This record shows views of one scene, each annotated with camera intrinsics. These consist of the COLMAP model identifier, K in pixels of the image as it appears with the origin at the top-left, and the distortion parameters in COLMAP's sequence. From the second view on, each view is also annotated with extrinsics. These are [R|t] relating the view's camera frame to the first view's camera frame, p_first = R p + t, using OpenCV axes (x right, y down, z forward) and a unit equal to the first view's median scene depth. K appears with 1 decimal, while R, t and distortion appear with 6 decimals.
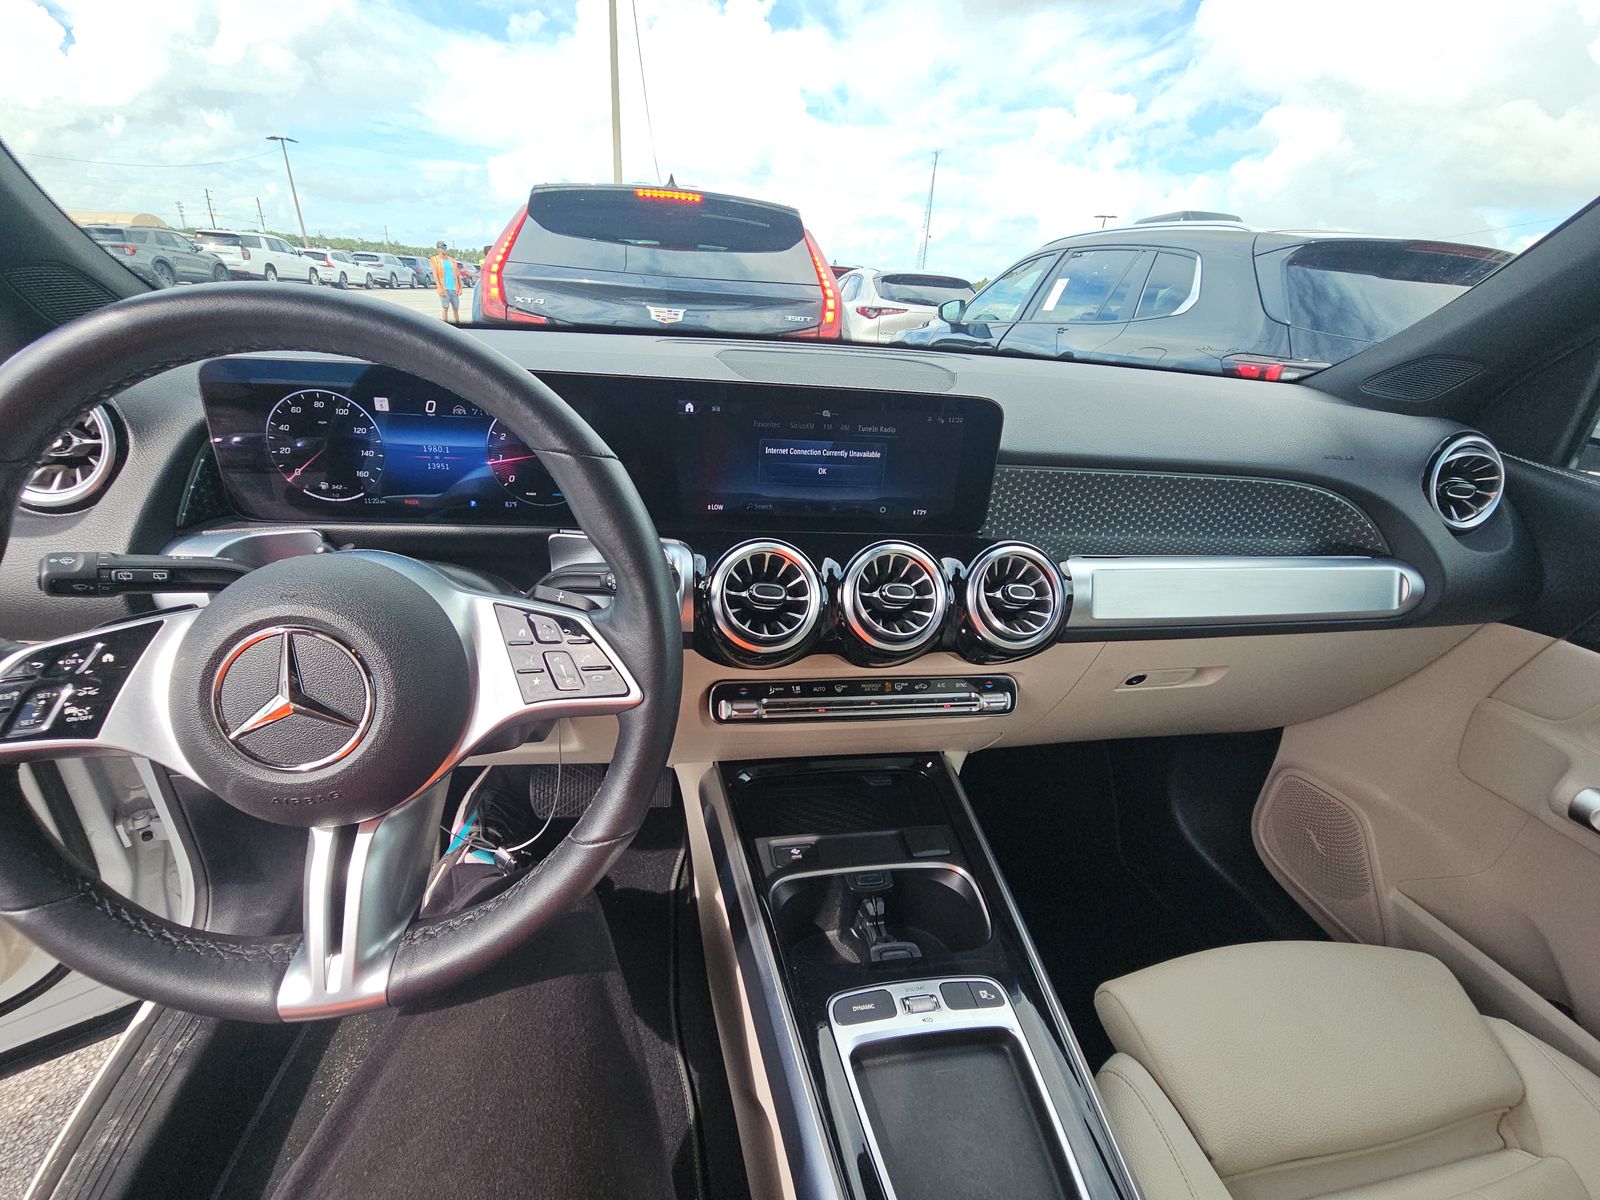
lens RADIAL K [[656.4, 0, 797.6], [0, 656.4, 604.5], [0, 0, 1]] dist [0.009950, -0.006558]
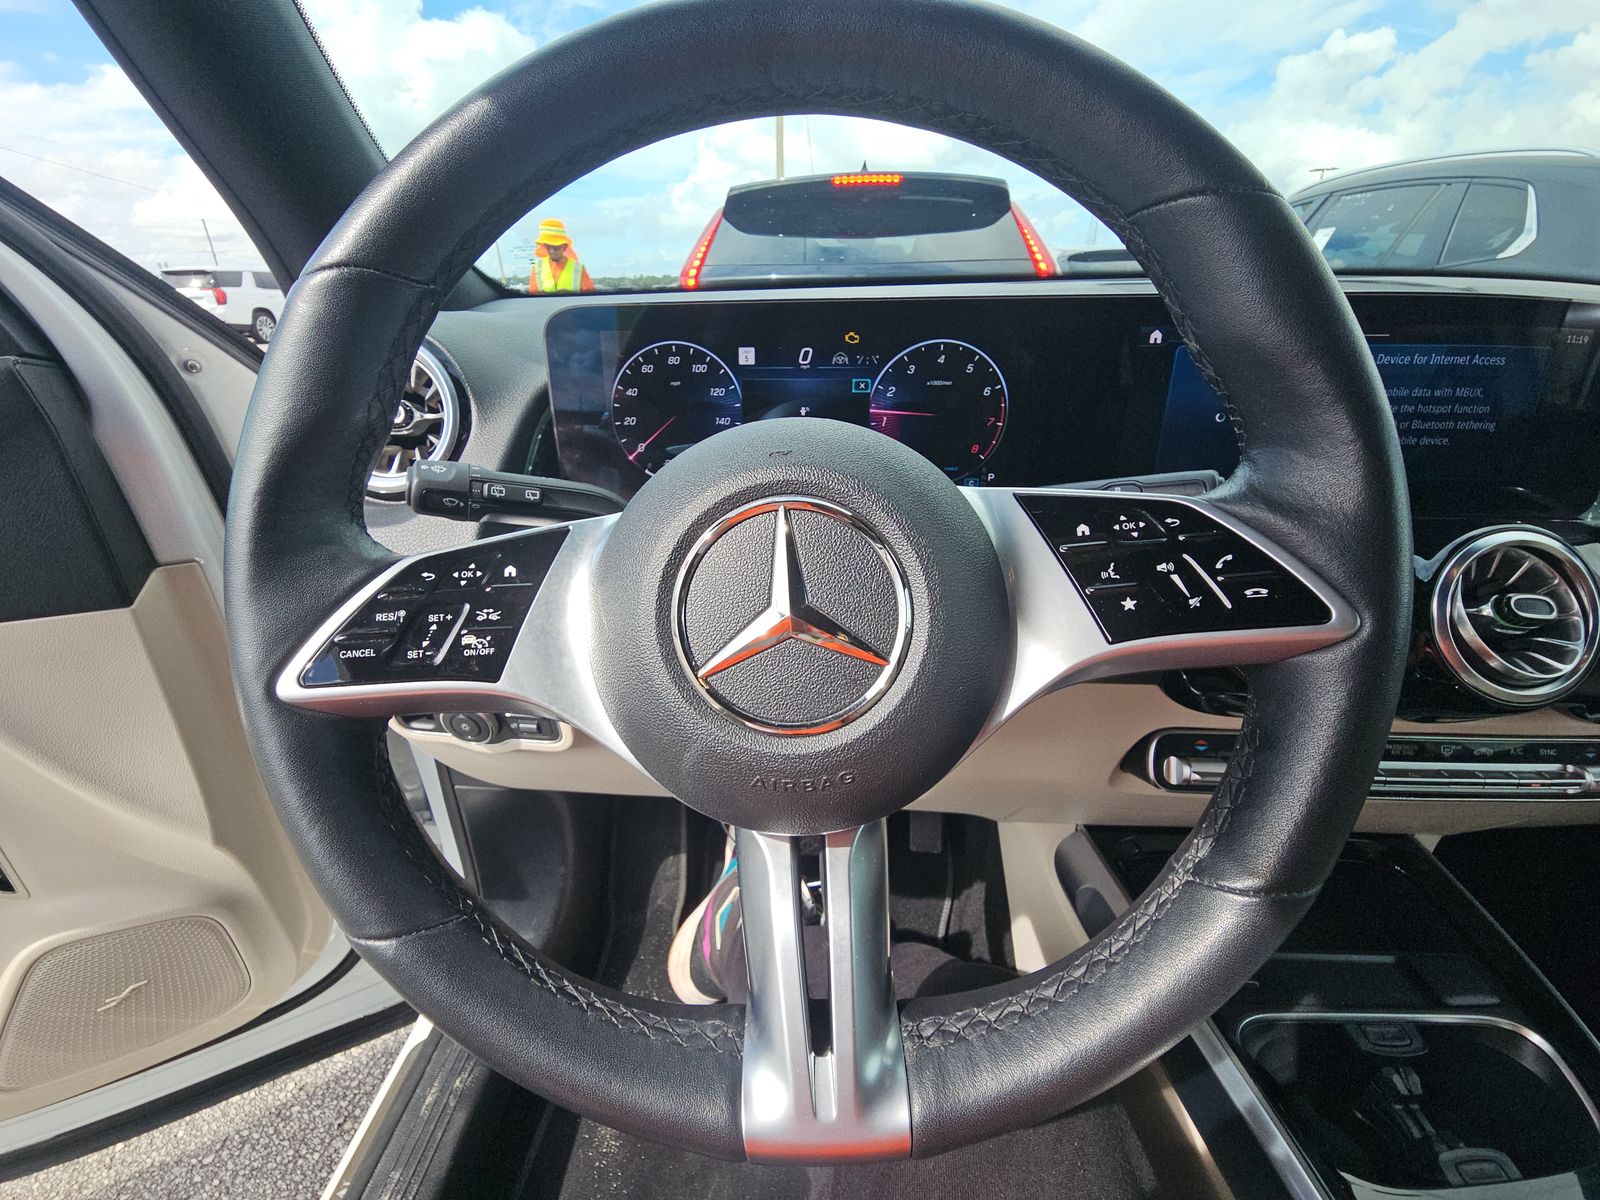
lens RADIAL K [[675.9, 0, 800.0], [0, 675.9, 600.0], [0, 0, 1]] dist [0.002385, -0.006987]
pose [[0.976974, 0.012314, -0.213001, -0.332392], [-0.016690, 0.999685, -0.018759, -0.001519], [0.212702, 0.021882, 0.976872, 0.200316]]
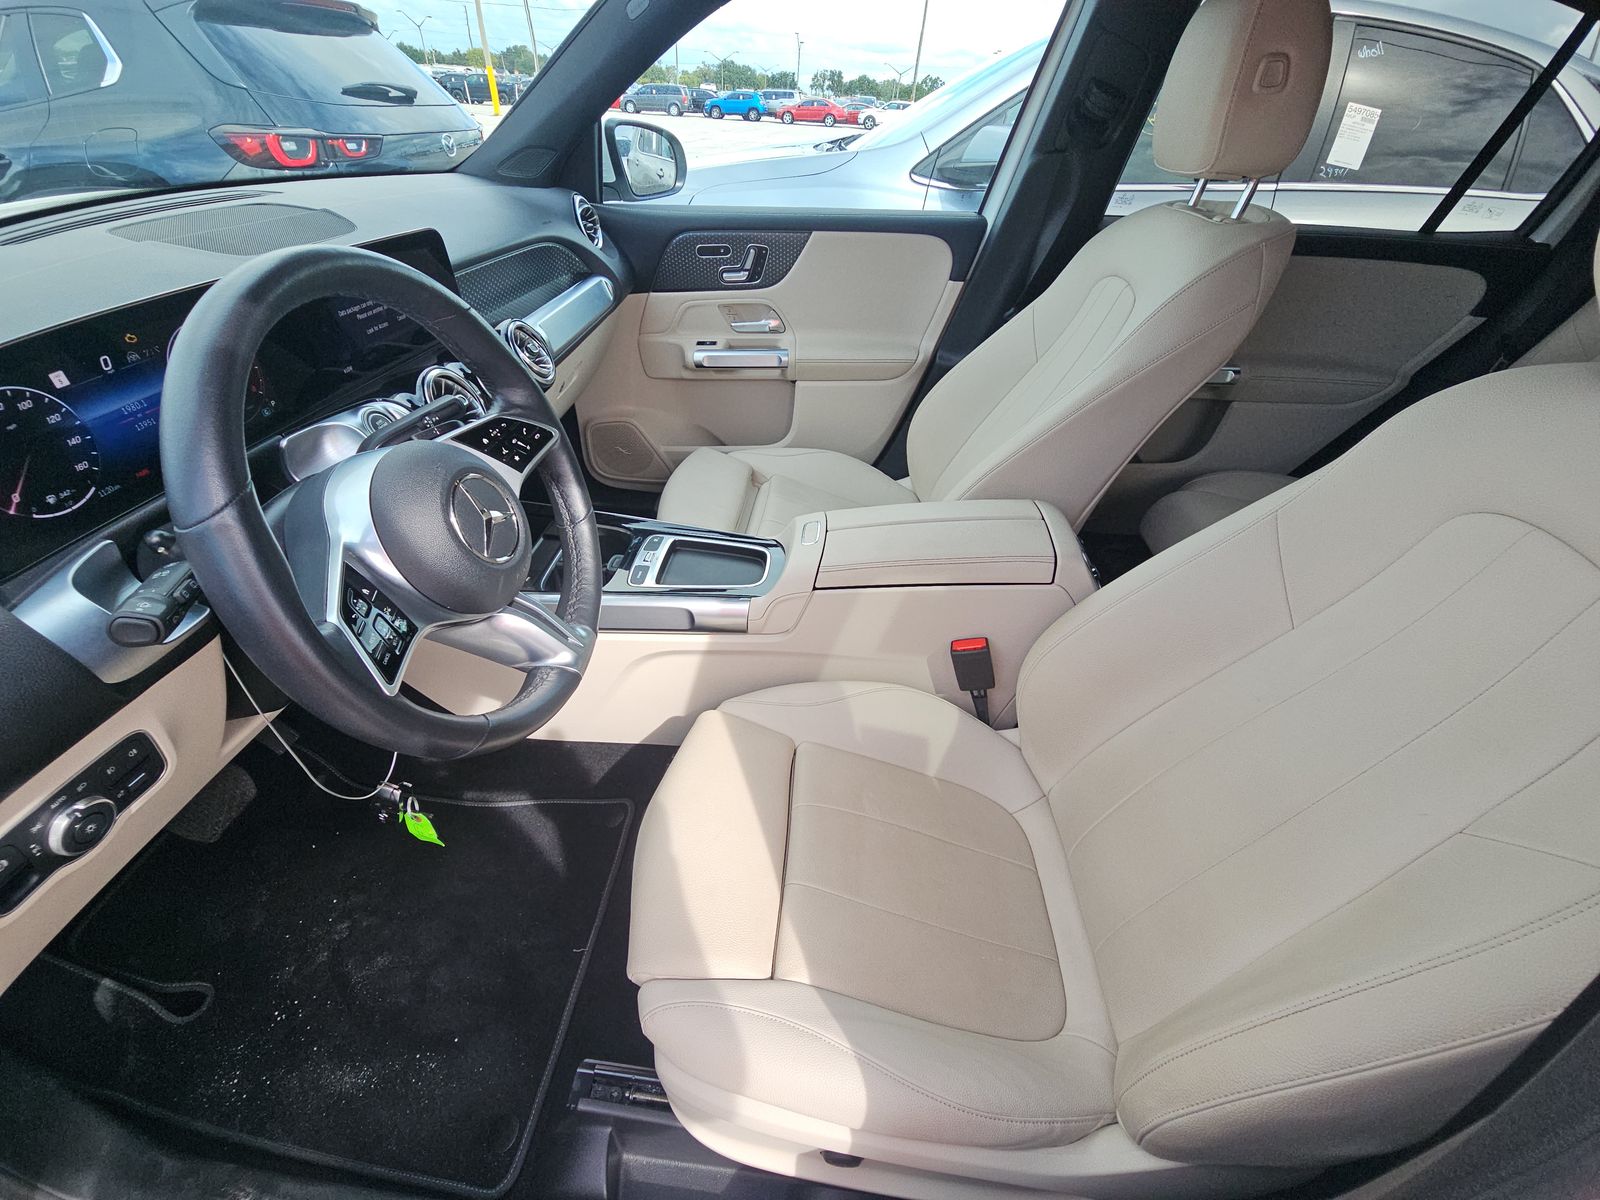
lens RADIAL K [[646.7, 0, 799.9], [0, 646.7, 616.2], [0, 0, 1]] dist [0.000334, -0.009772]
pose [[0.239497, -0.647281, 0.723650, -1.023485], [0.388242, 0.747004, 0.539679, -0.115145], [-0.889893, 0.151700, 0.430206, -0.180986]]
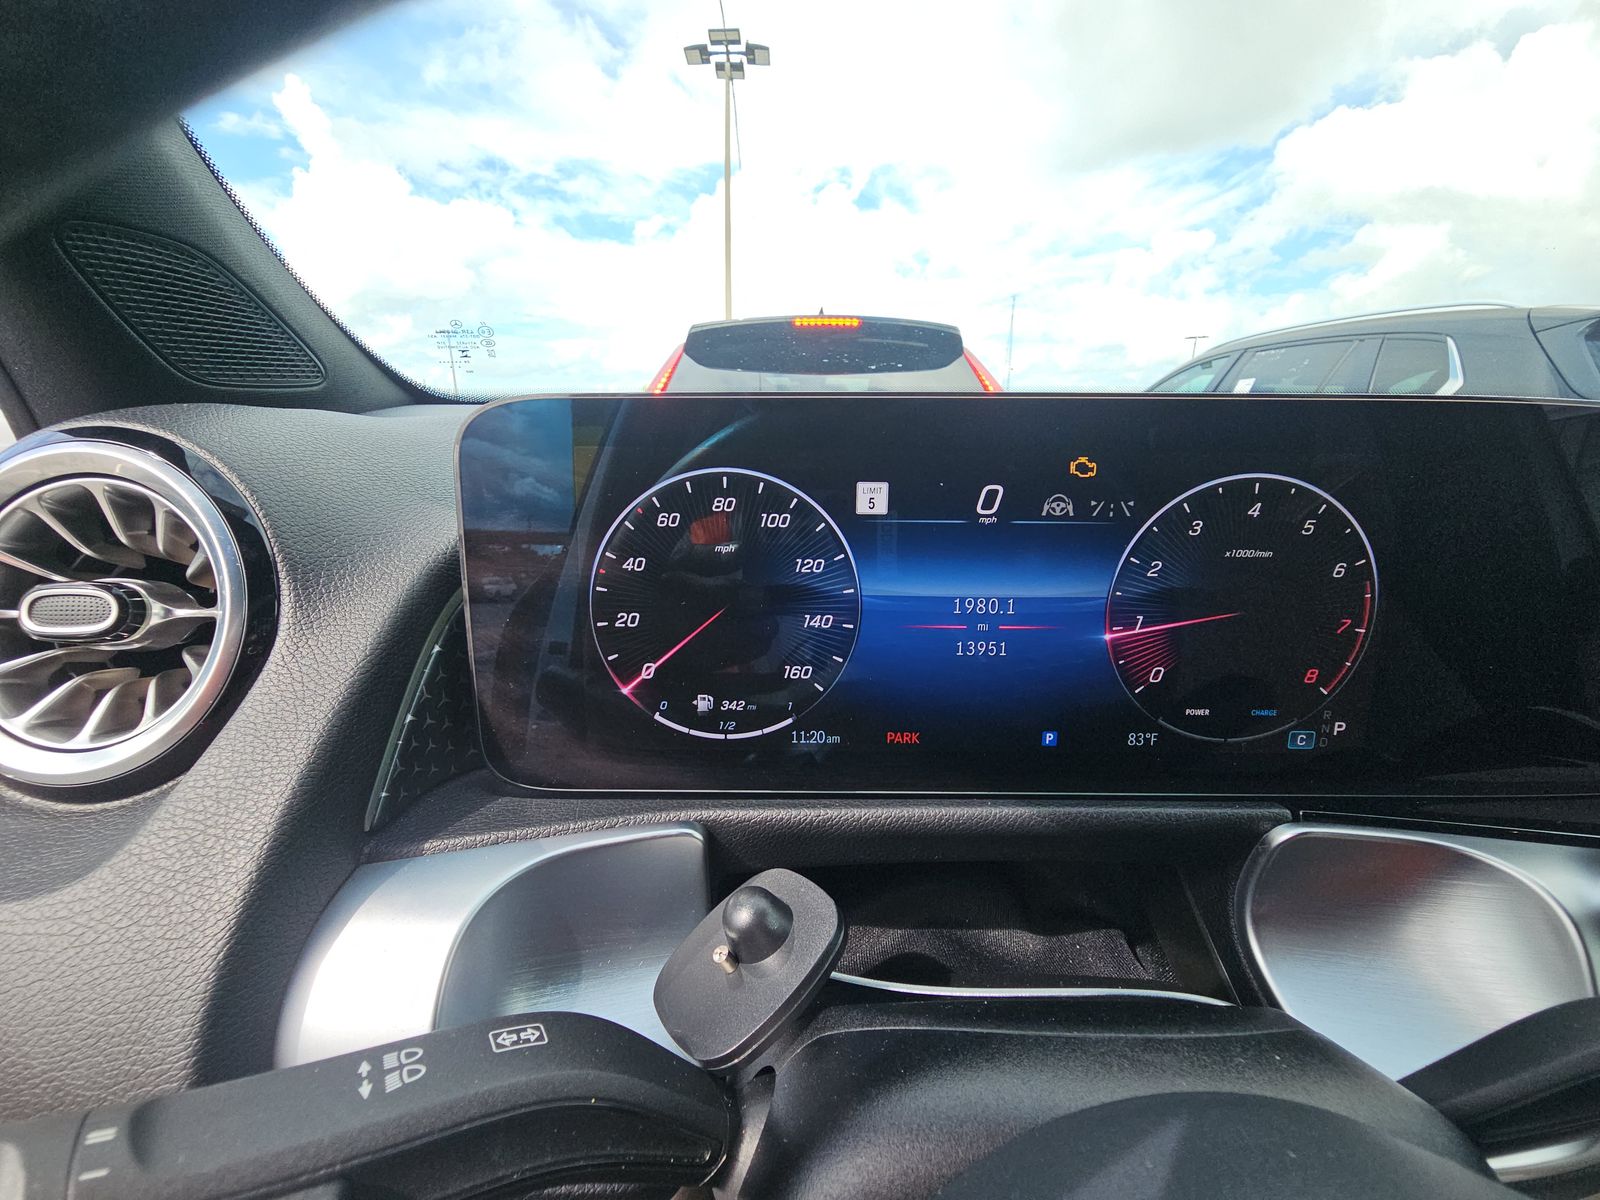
lens RADIAL K [[656.4, 0, 797.6], [0, 656.4, 604.5], [0, 0, 1]] dist [0.009950, -0.006558]
pose [[0.991327, -0.023478, -0.129303, -0.525639], [-0.000712, 0.982939, -0.183933, -0.142881], [0.131415, 0.182430, 0.974397, 0.524548]]
